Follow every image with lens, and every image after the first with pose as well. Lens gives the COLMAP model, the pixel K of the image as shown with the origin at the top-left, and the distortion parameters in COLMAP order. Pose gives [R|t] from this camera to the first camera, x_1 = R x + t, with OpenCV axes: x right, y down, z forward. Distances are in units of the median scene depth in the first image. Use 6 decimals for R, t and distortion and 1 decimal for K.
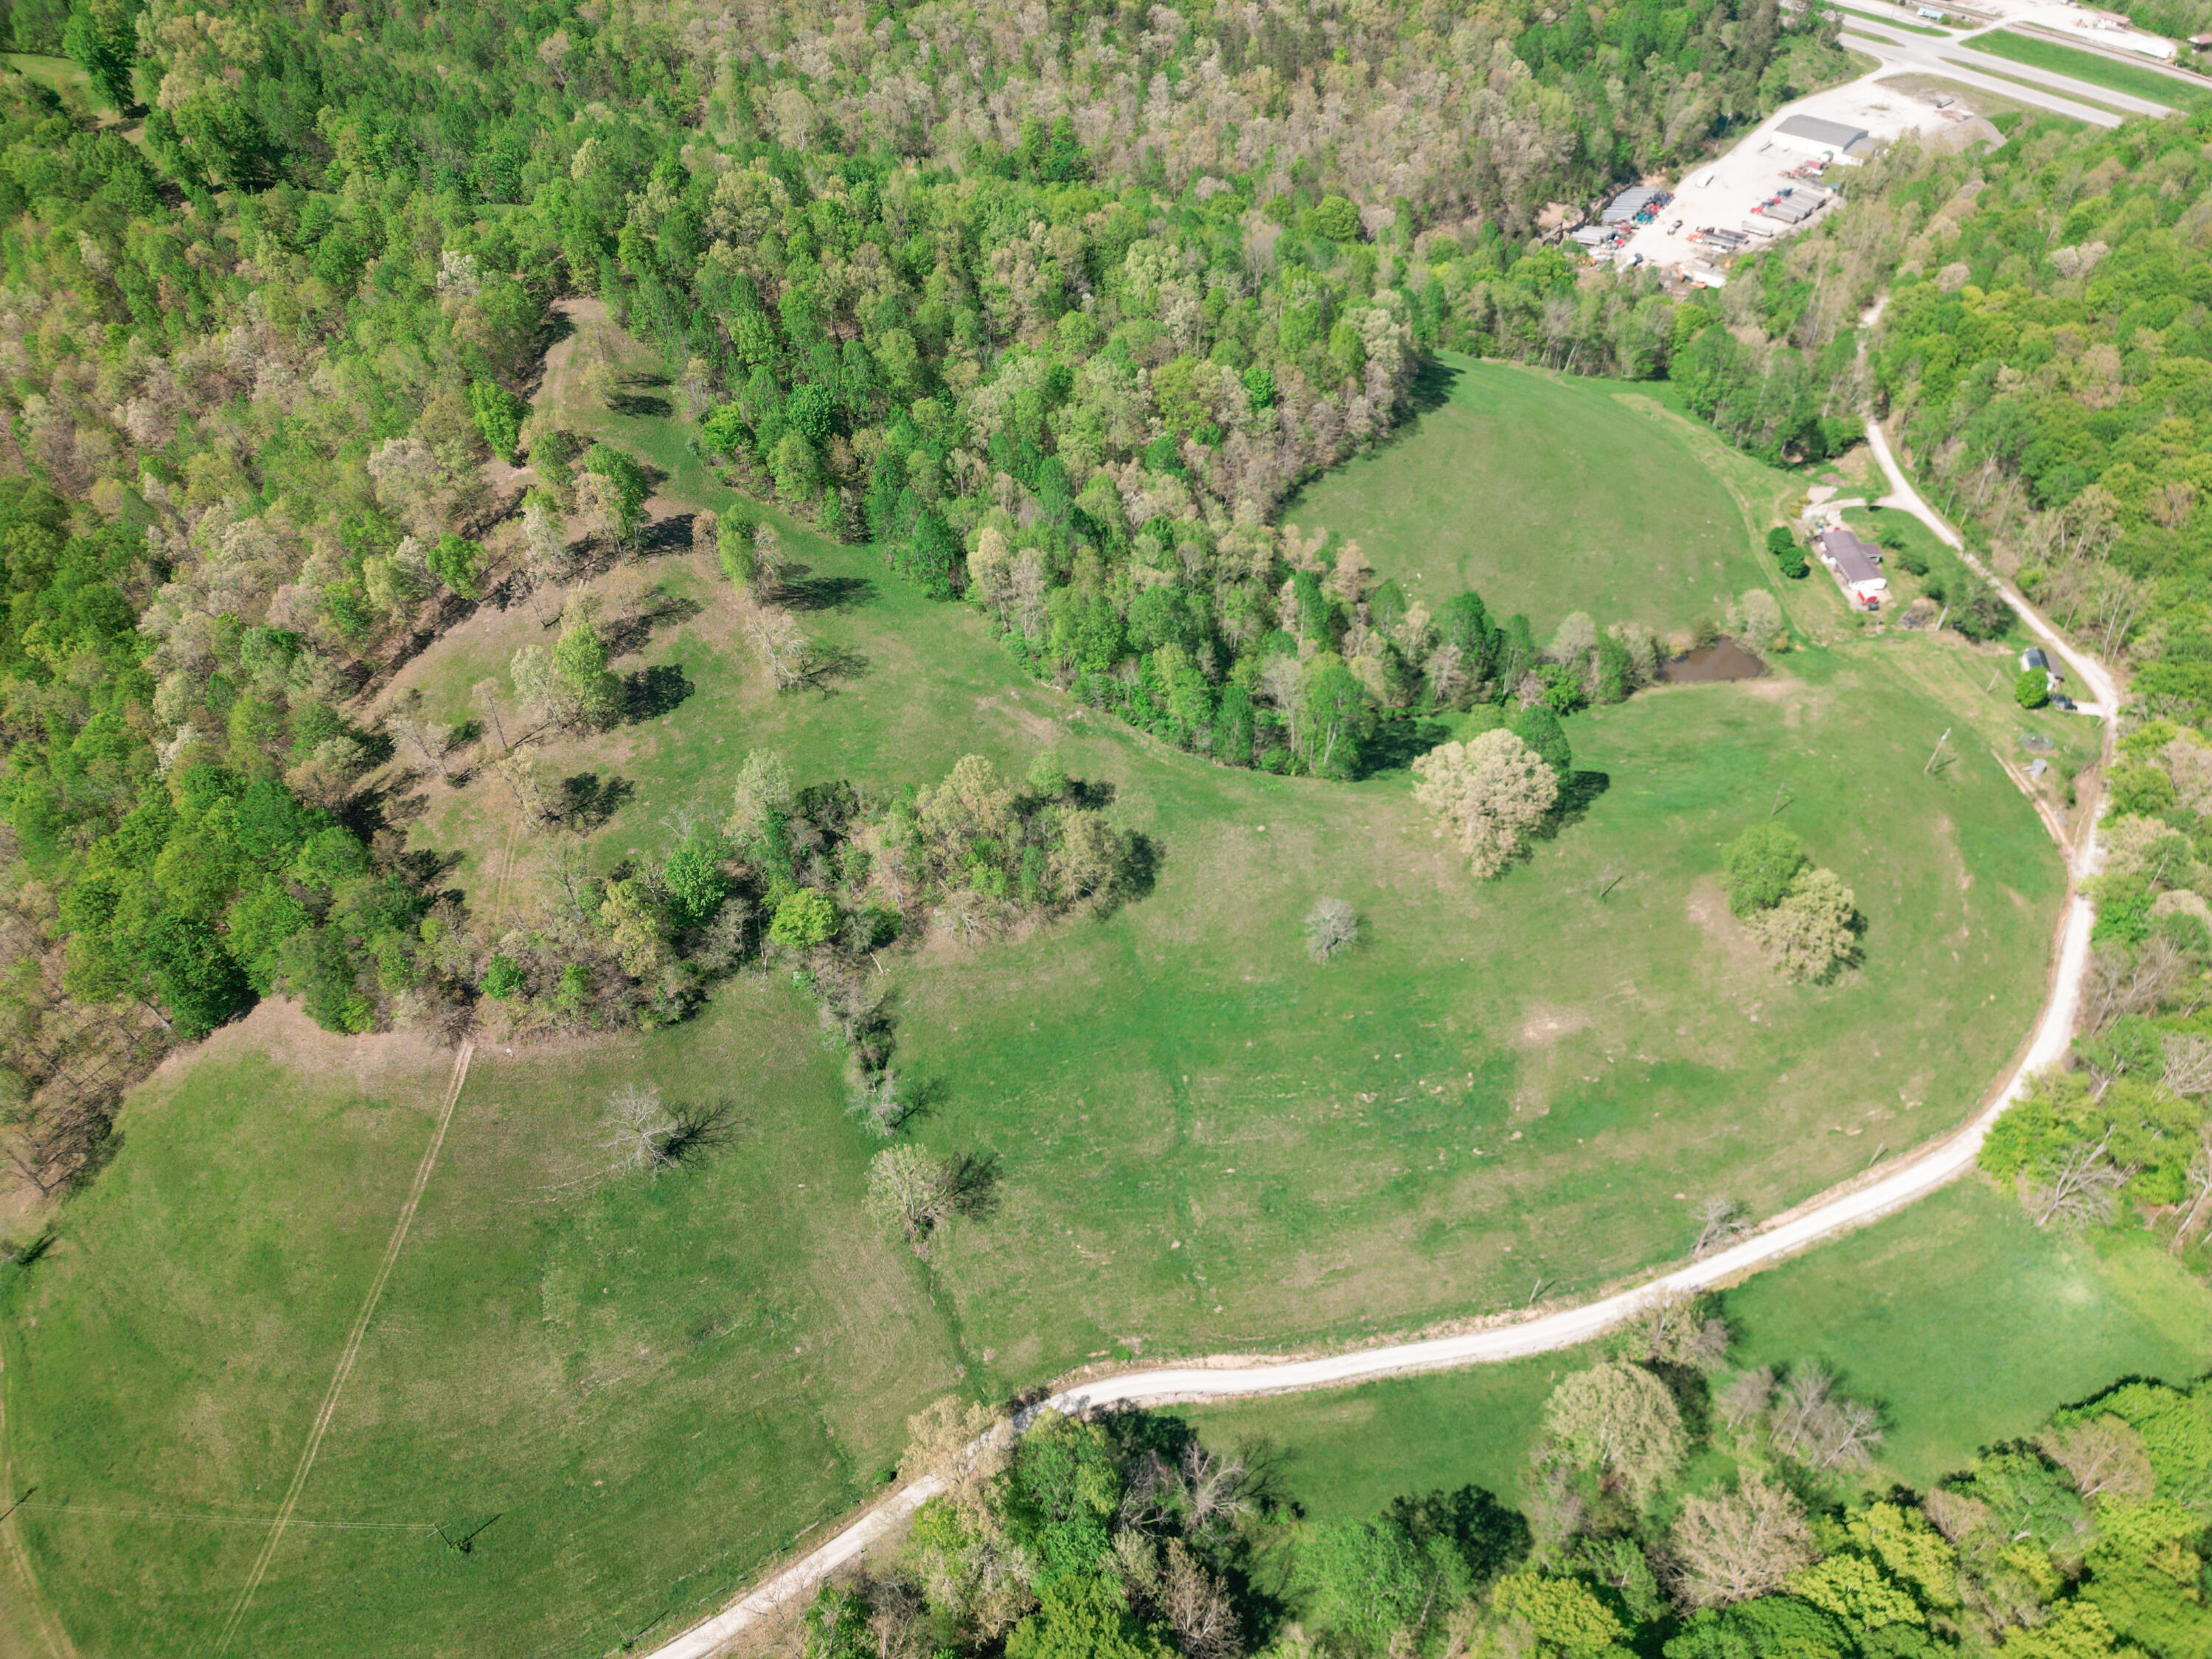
lens RADIAL K [[1531.9, 0, 1091.9], [0, 1531.9, 829.8], [0, 0, 1]] dist [0.056345, -0.036631]
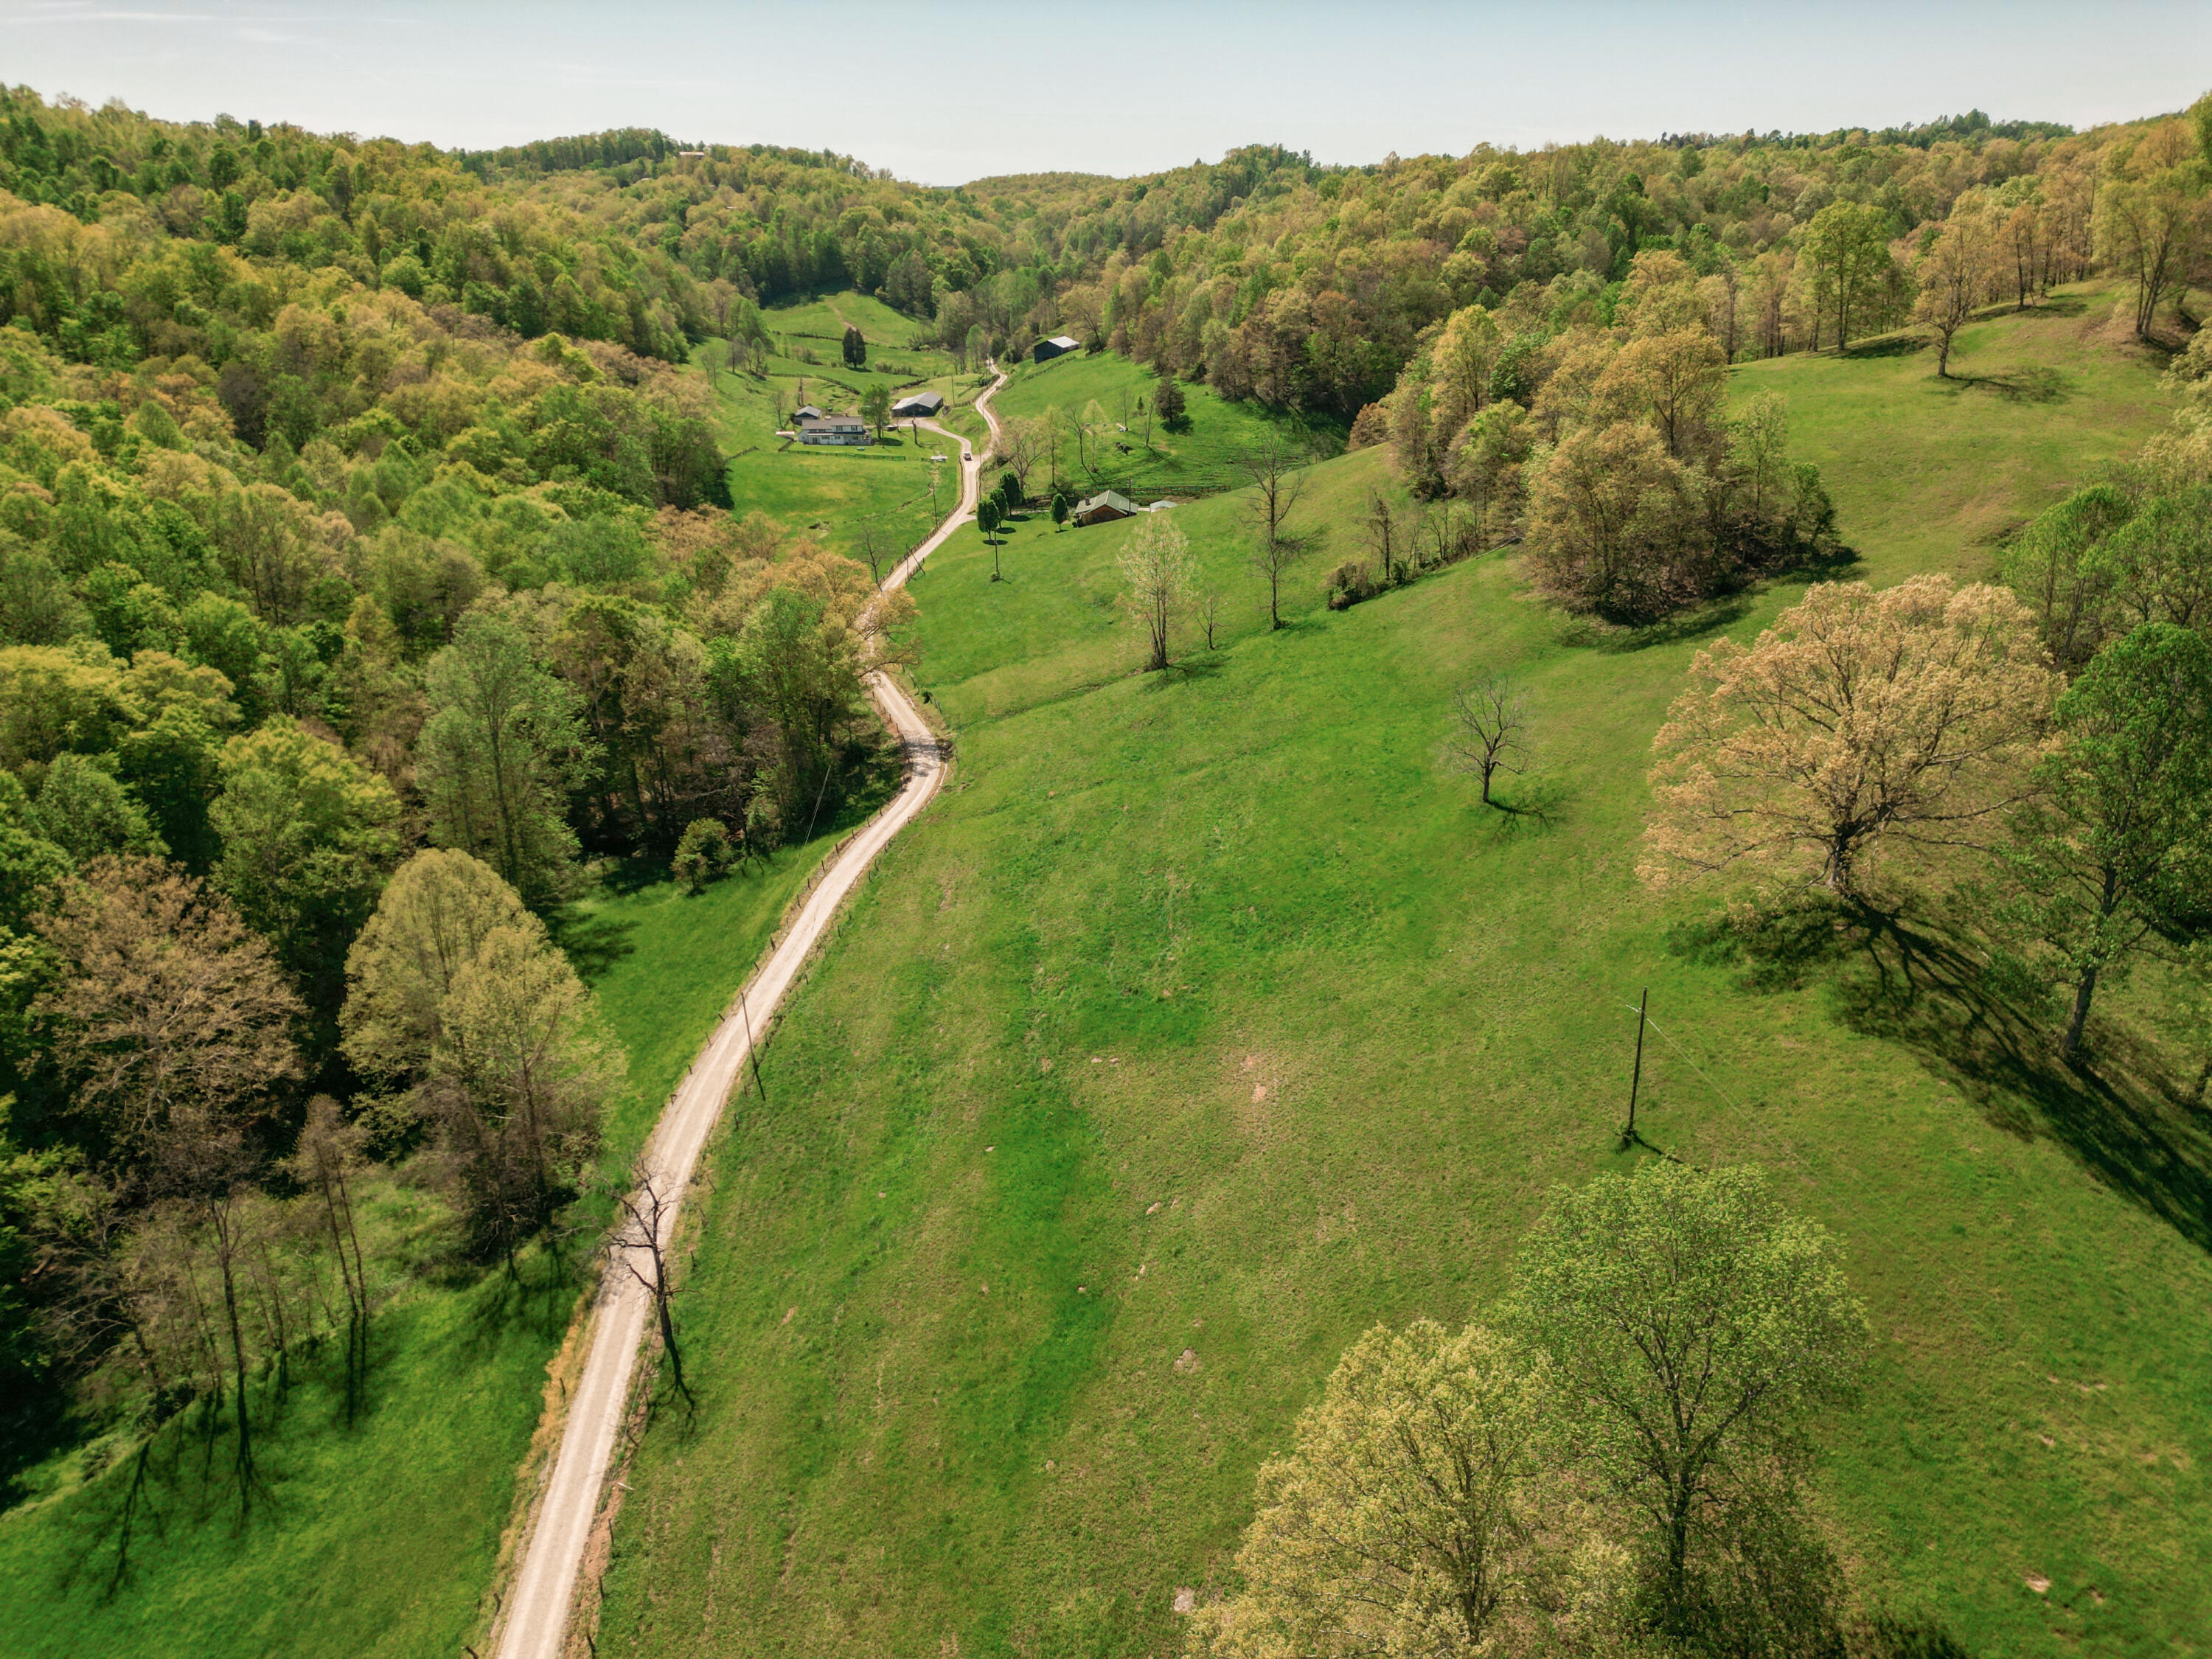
lens RADIAL K [[1531.9, 0, 1091.9], [0, 1531.9, 829.8], [0, 0, 1]] dist [0.056345, -0.036631]
pose [[-0.304577, 0.383175, -0.872015, 0.667313], [-0.649338, 0.586263, 0.484413, -0.073943], [0.696845, 0.713773, 0.070248, 0.967767]]
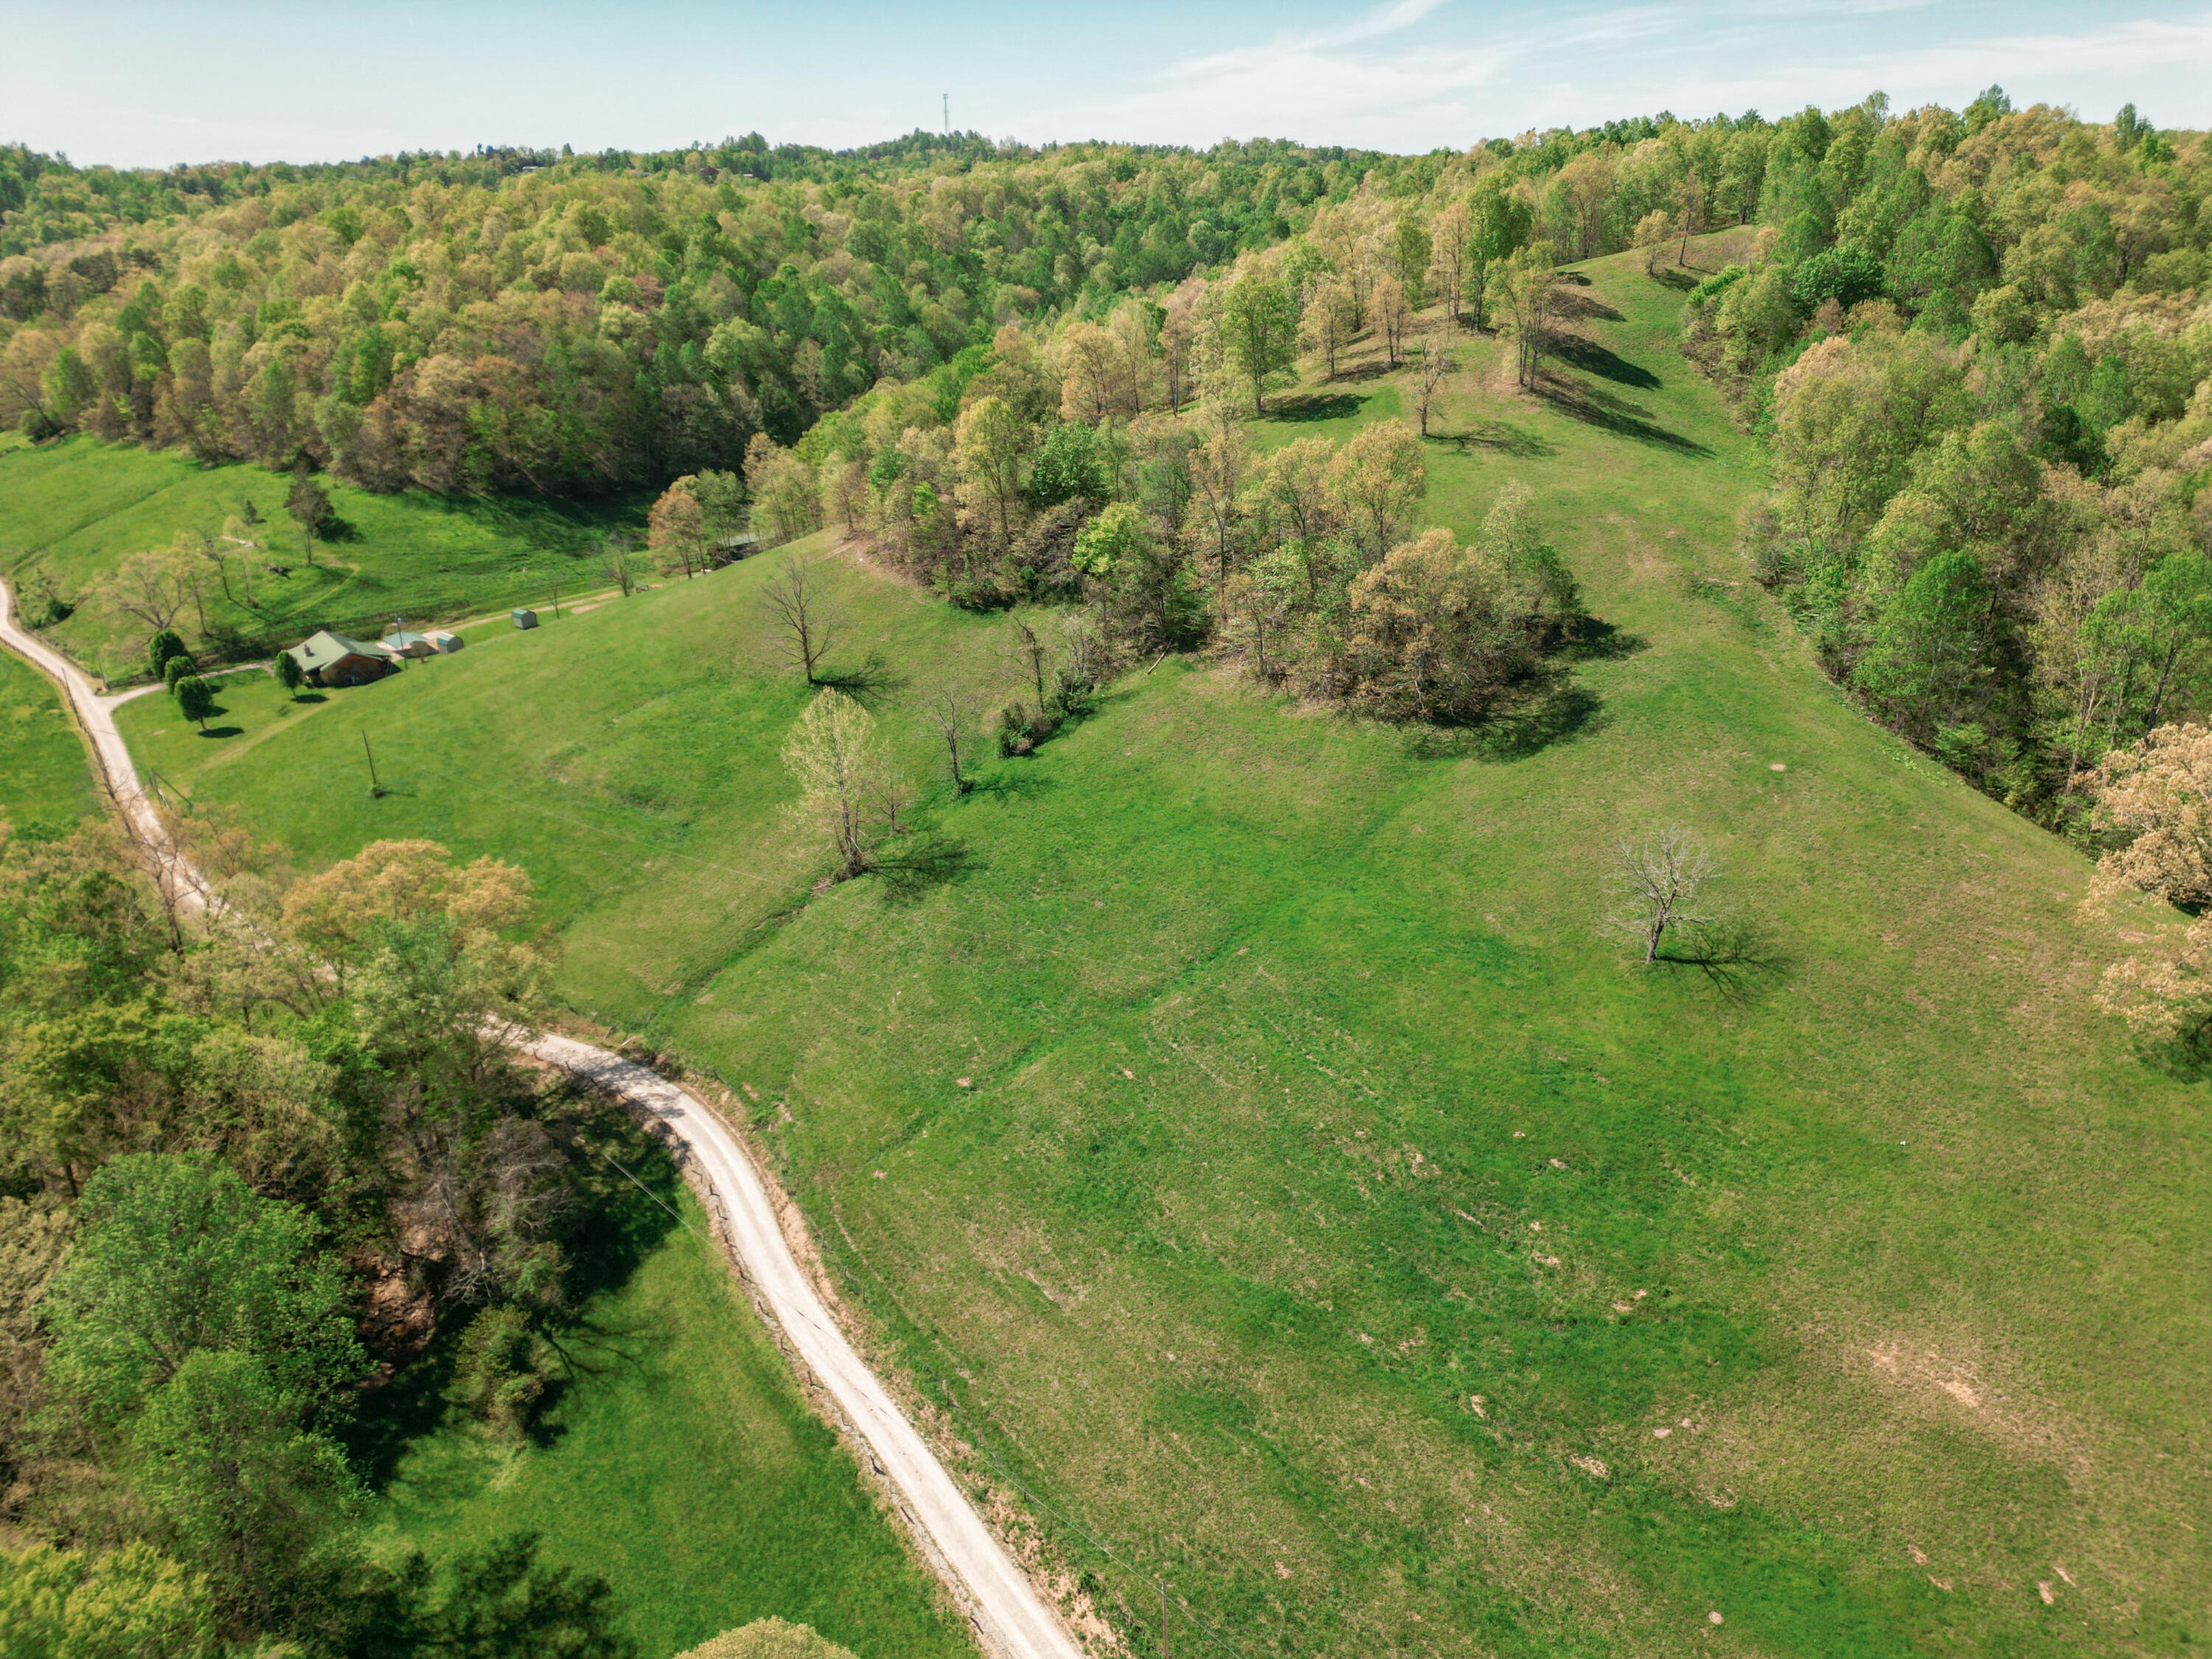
lens RADIAL K [[1531.9, 0, 1091.9], [0, 1531.9, 829.8], [0, 0, 1]] dist [0.056345, -0.036631]
pose [[0.408719, 0.367314, -0.835481, 0.494544], [-0.632305, 0.774099, 0.031003, 0.152665], [0.658133, 0.515608, 0.548644, 0.677970]]
